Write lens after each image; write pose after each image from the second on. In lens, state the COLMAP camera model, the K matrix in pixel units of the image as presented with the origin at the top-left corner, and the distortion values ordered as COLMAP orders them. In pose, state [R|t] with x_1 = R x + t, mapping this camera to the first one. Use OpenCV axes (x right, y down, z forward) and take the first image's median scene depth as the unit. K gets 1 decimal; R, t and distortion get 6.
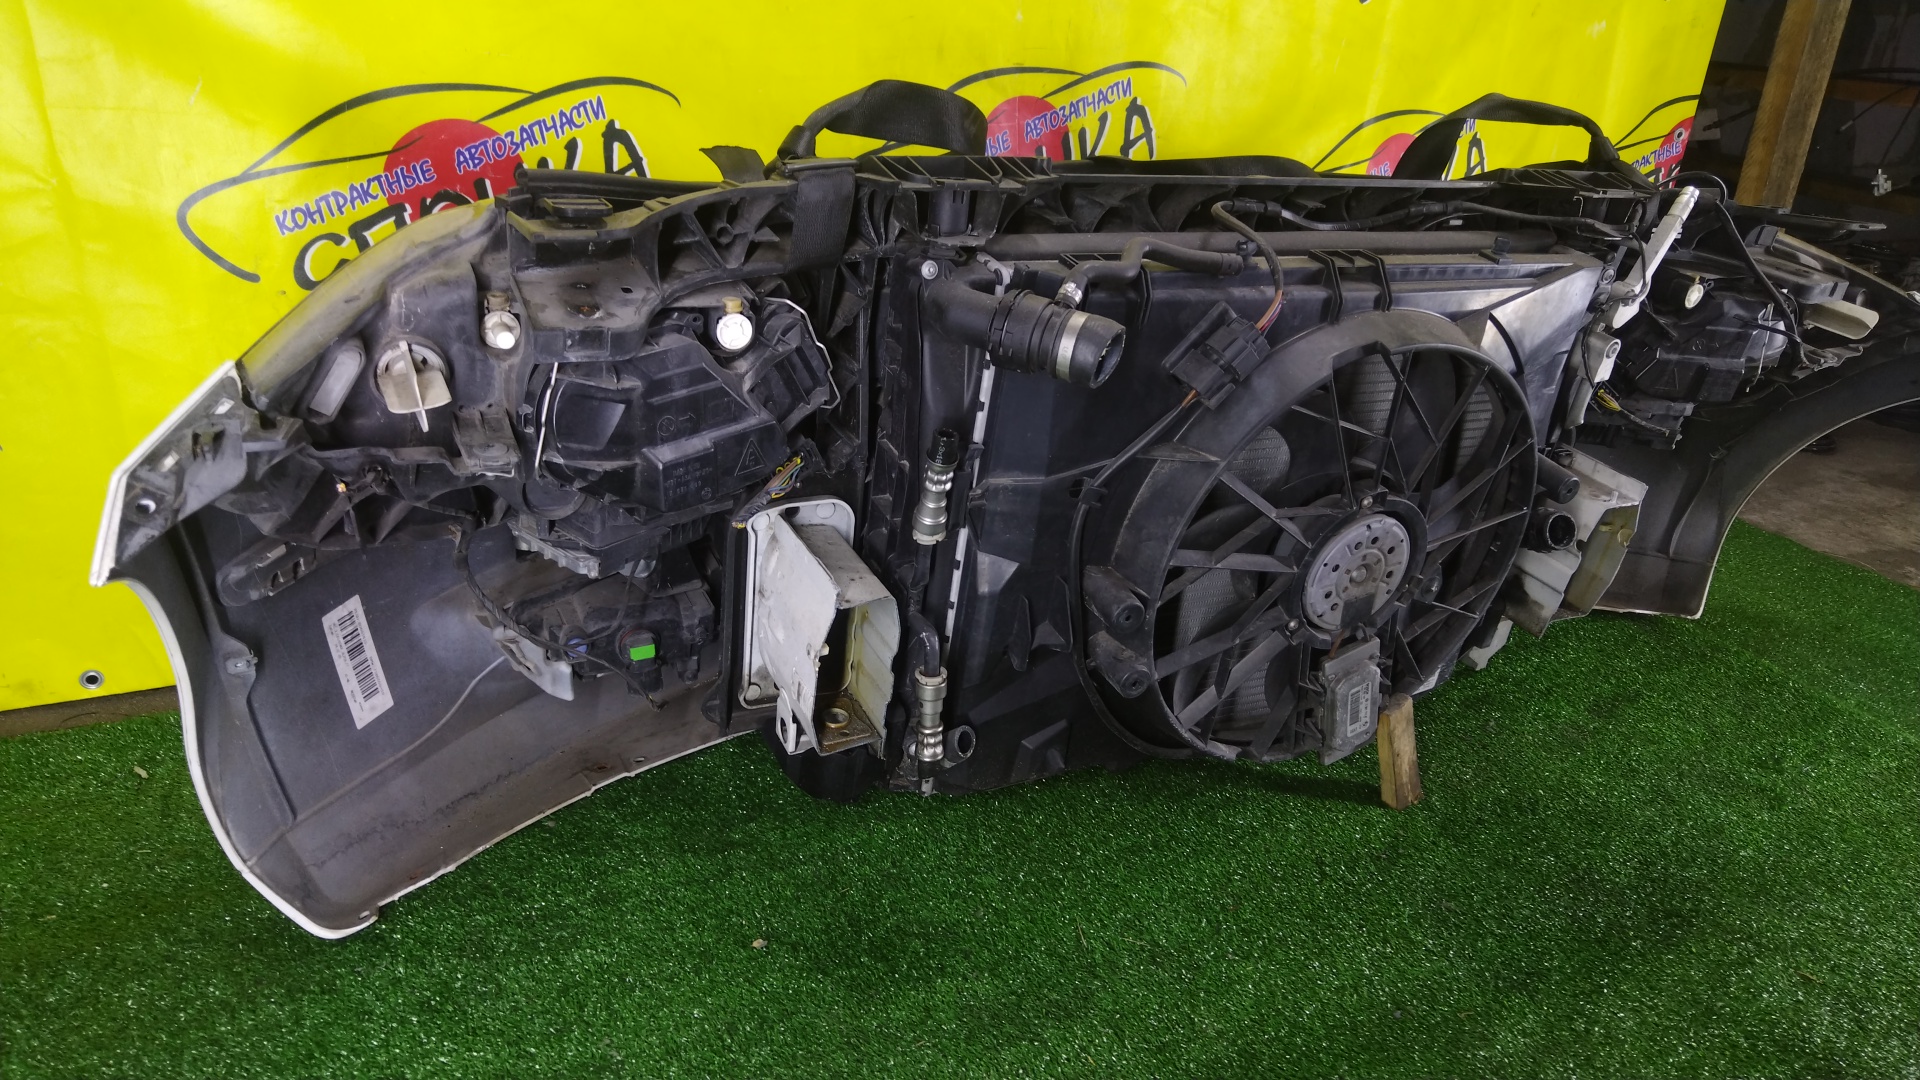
lens RADIAL K [[1303.4, 0, 961.2], [0, 1303.4, 537.9], [0, 0, 1]] dist [0.004682, -0.004346]
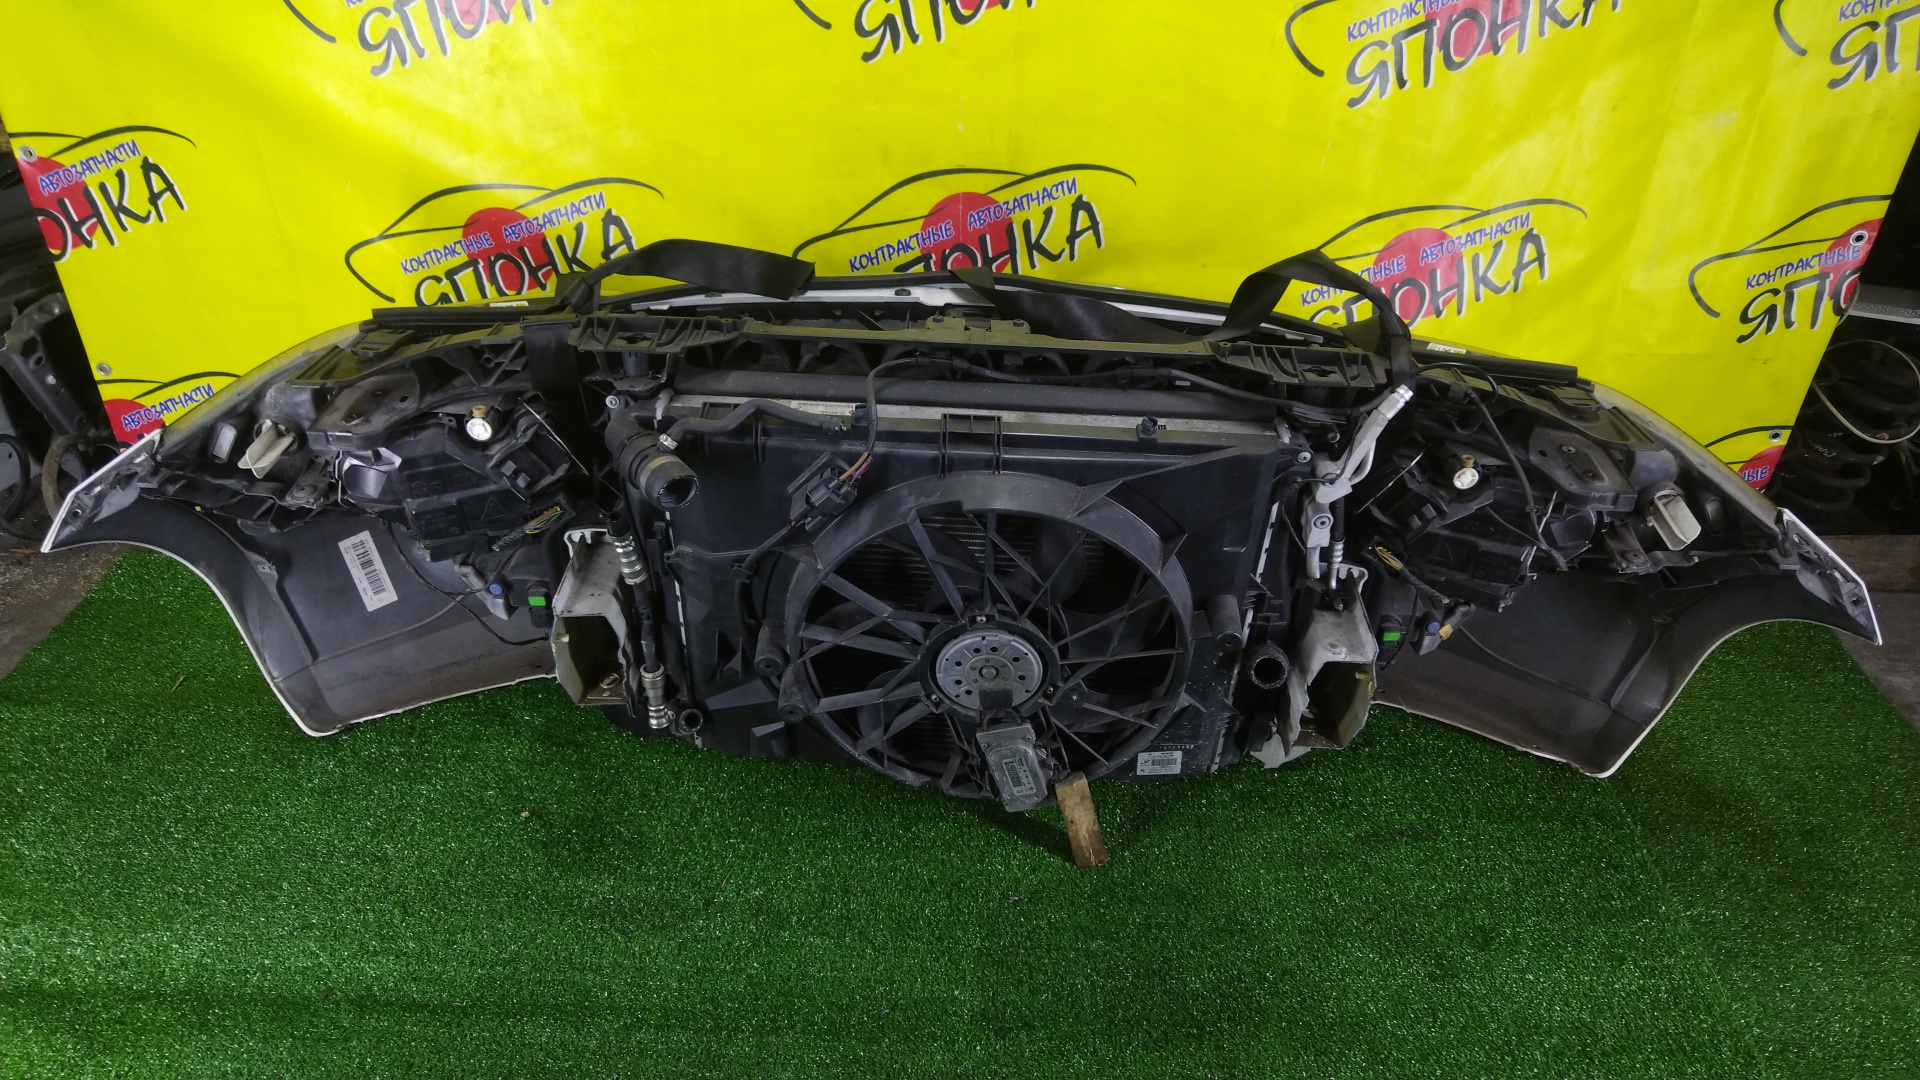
lens RADIAL K [[1312.0, 0, 960.0], [0, 1312.0, 540.0], [0, 0, 1]] dist [-0.011900, 0.023350]
pose [[0.883481, 0.209032, -0.419245, 0.727427], [-0.156278, 0.975174, 0.156886, -0.265731], [0.441631, -0.073087, 0.894215, -0.088562]]
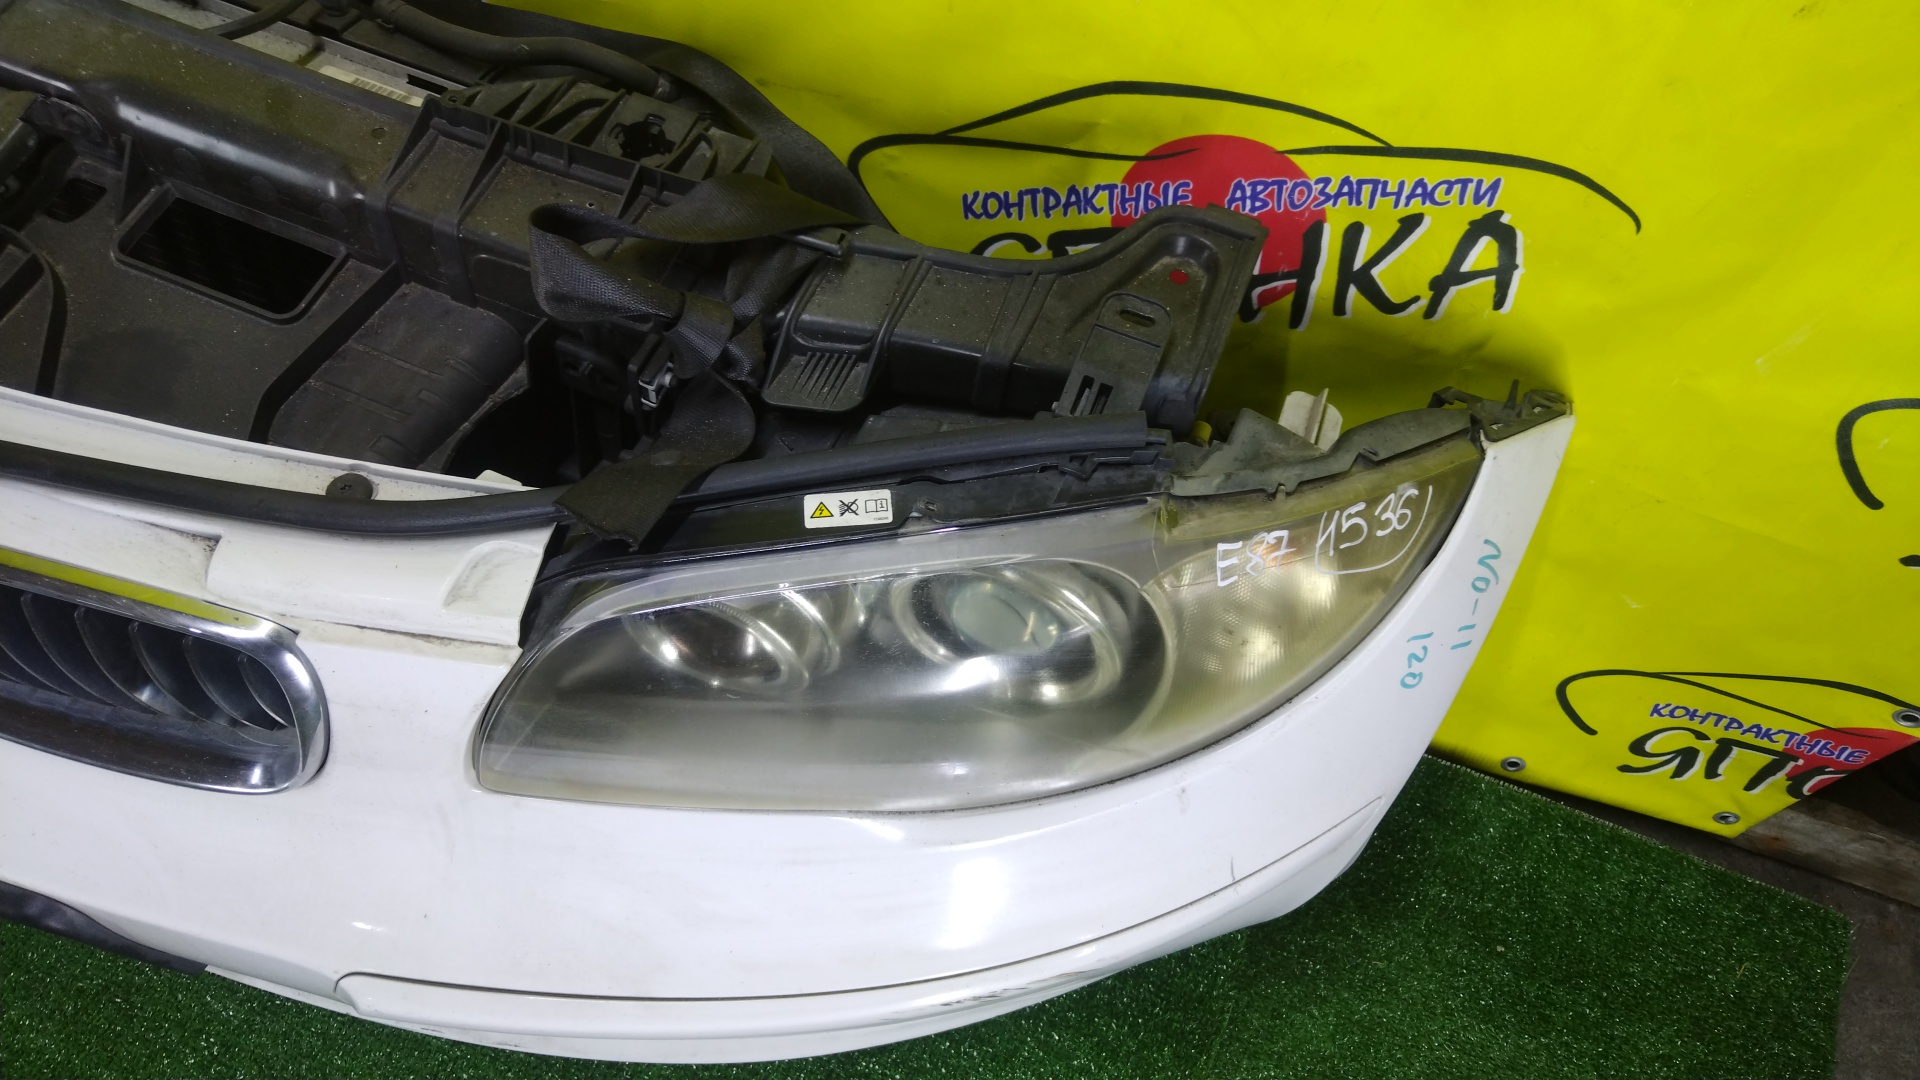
lens RADIAL K [[1312.0, 0, 960.0], [0, 1312.0, 540.0], [0, 0, 1]] dist [-0.011900, 0.023350]
pose [[0.670916, 0.628379, -0.393715, 0.771228], [-0.345437, 0.734667, 0.583899, -0.633300], [0.656159, -0.255743, 0.709965, 0.899877]]
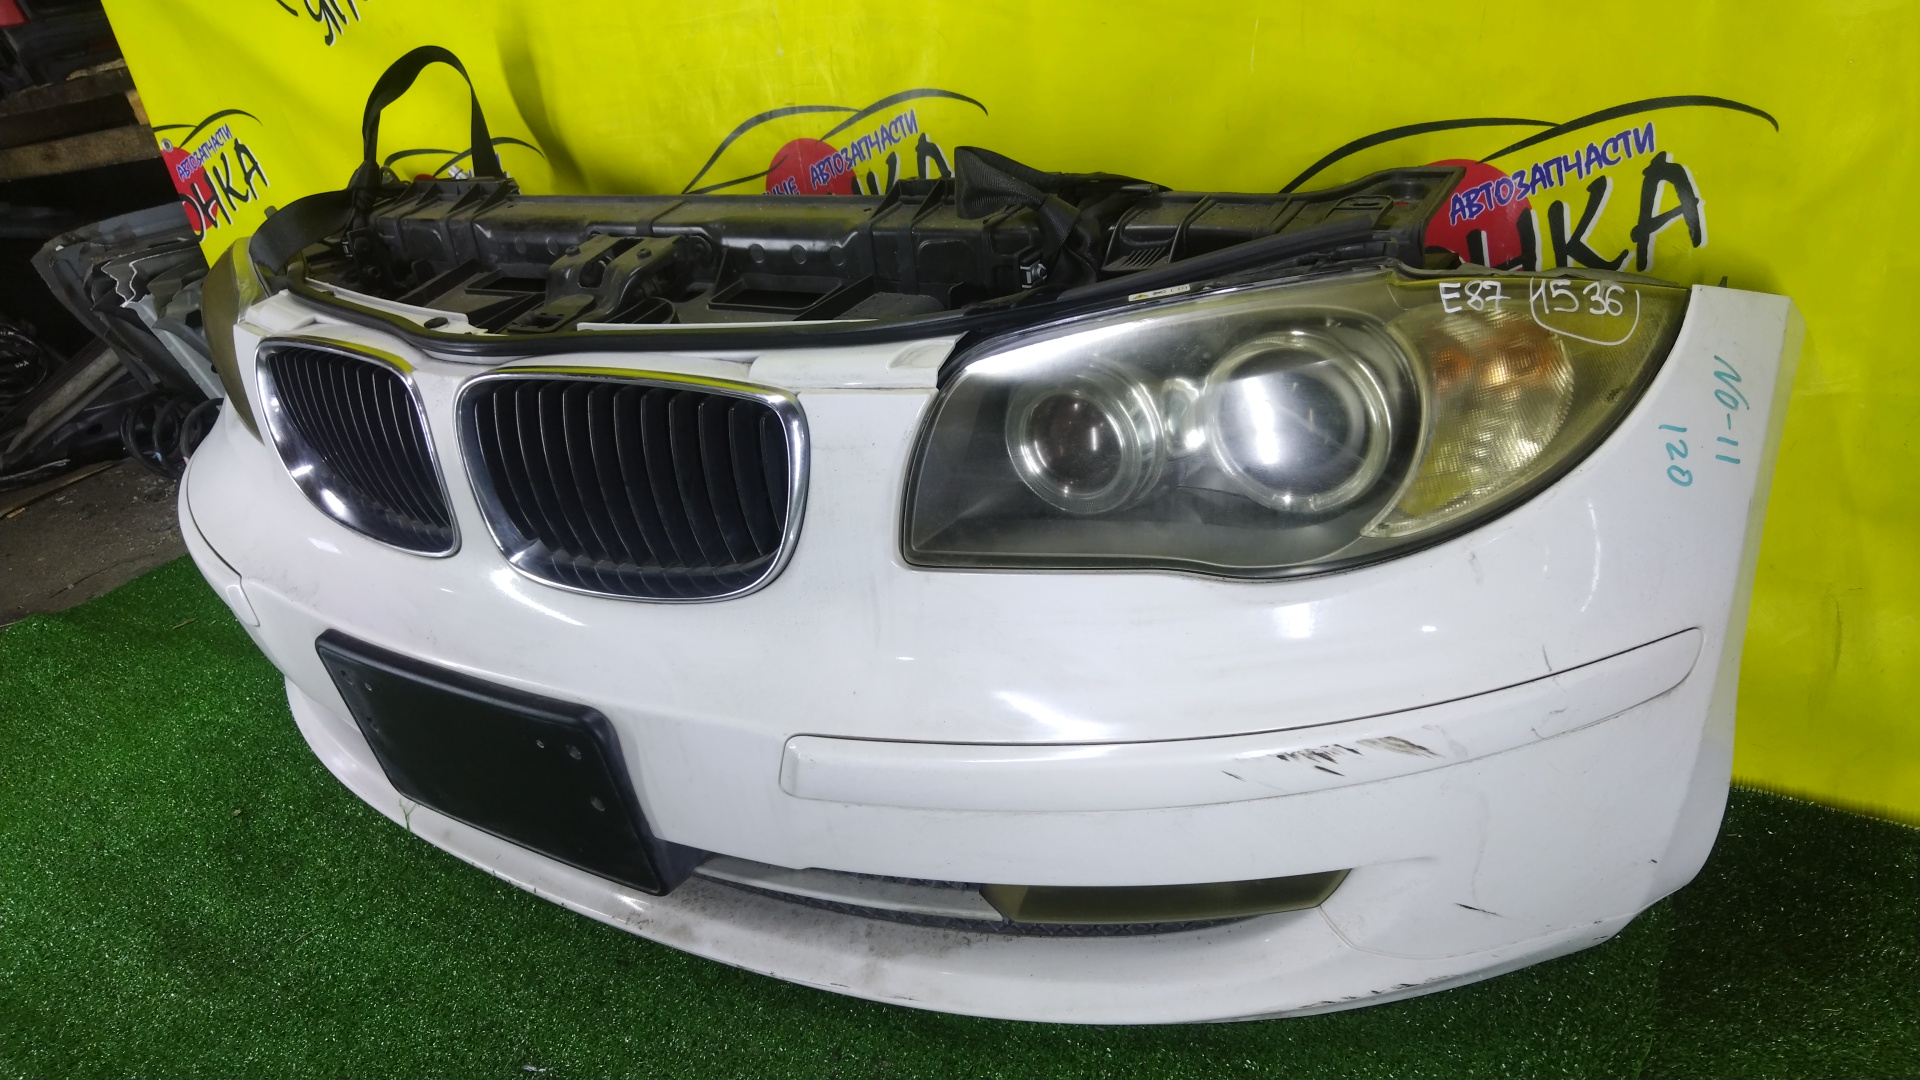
lens RADIAL K [[1303.4, 0, 961.2], [0, 1303.4, 537.9], [0, 0, 1]] dist [0.004682, -0.004346]
pose [[0.499607, 0.266993, -0.824080, 1.106279], [-0.186286, 0.962173, 0.198796, -0.330323], [0.845985, 0.054195, 0.530446, 0.767552]]
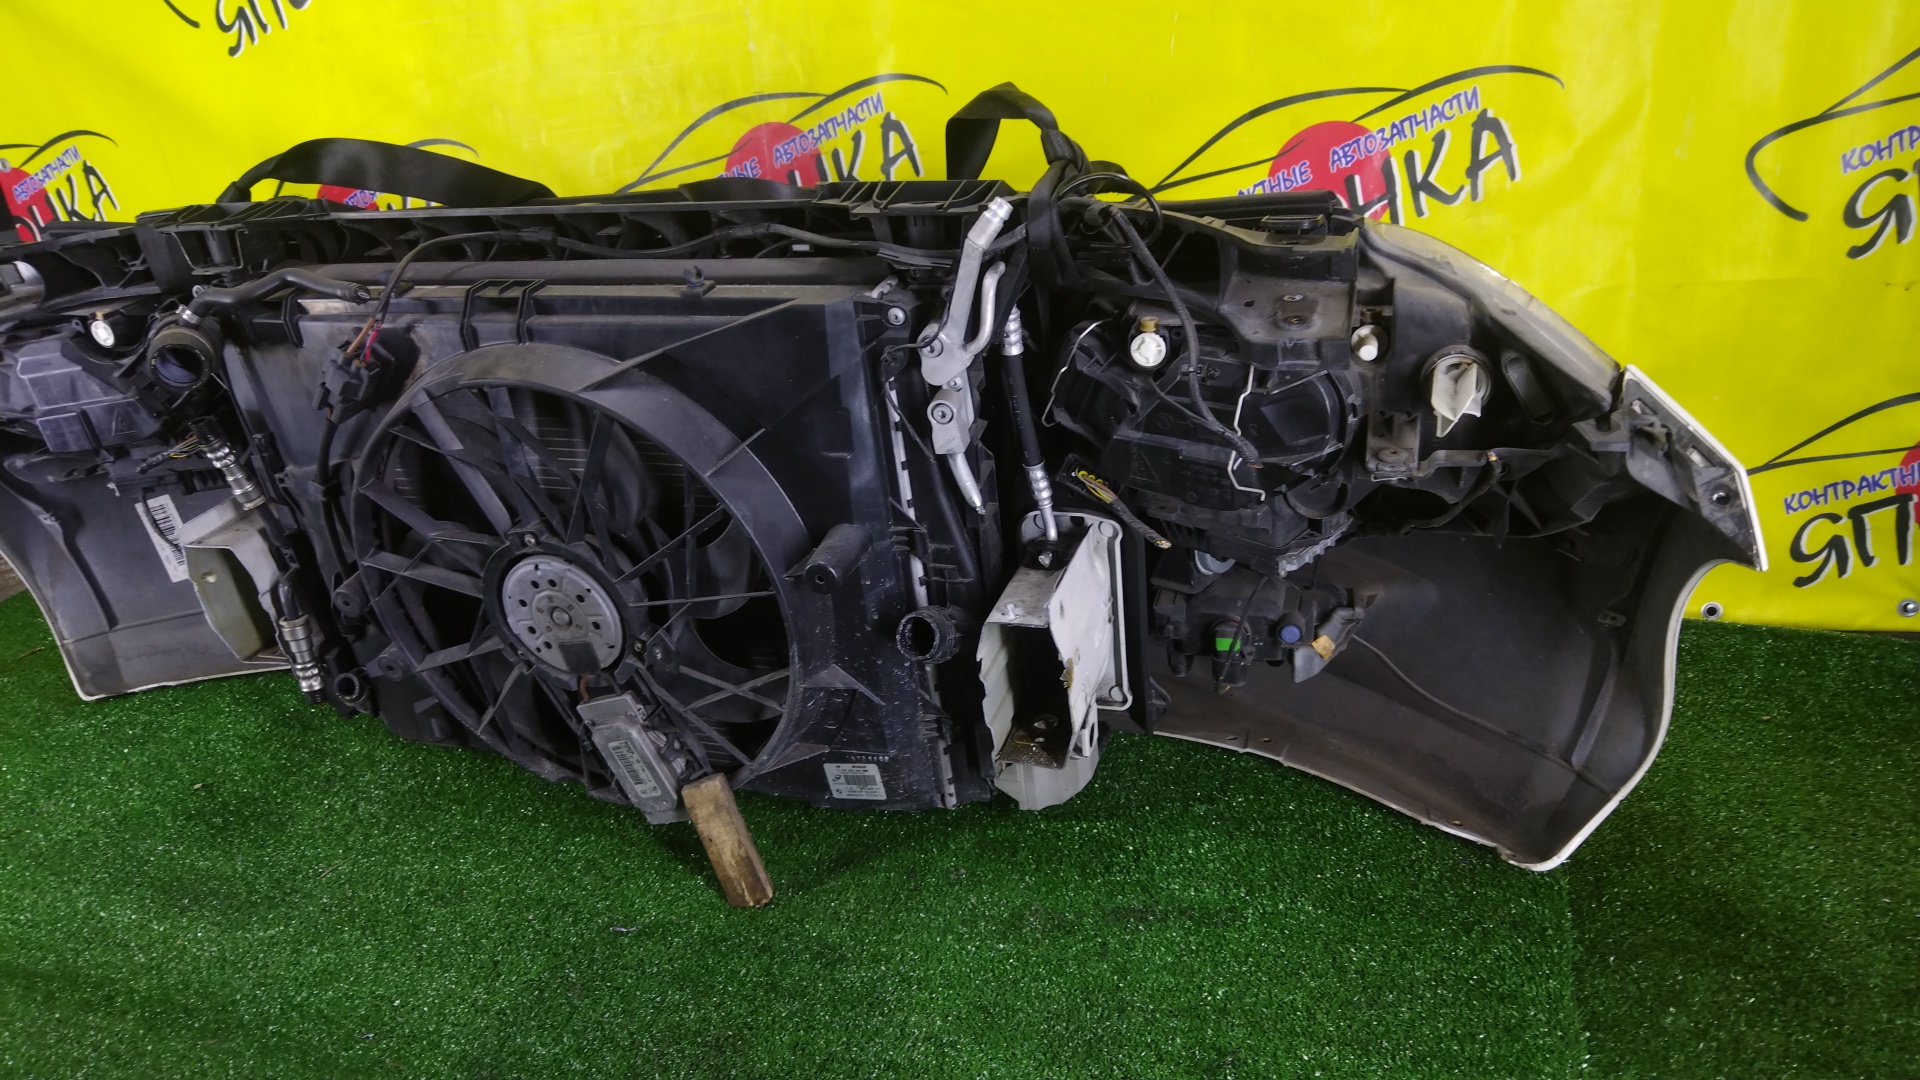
lens RADIAL K [[1312.0, 0, 960.0], [0, 1312.0, 540.0], [0, 0, 1]] dist [-0.011900, 0.023350]
pose [[0.690260, 0.153330, -0.707129, 1.121753], [-0.157337, 0.985711, 0.060153, -0.125536], [0.706248, 0.069736, 0.704522, 0.497114]]
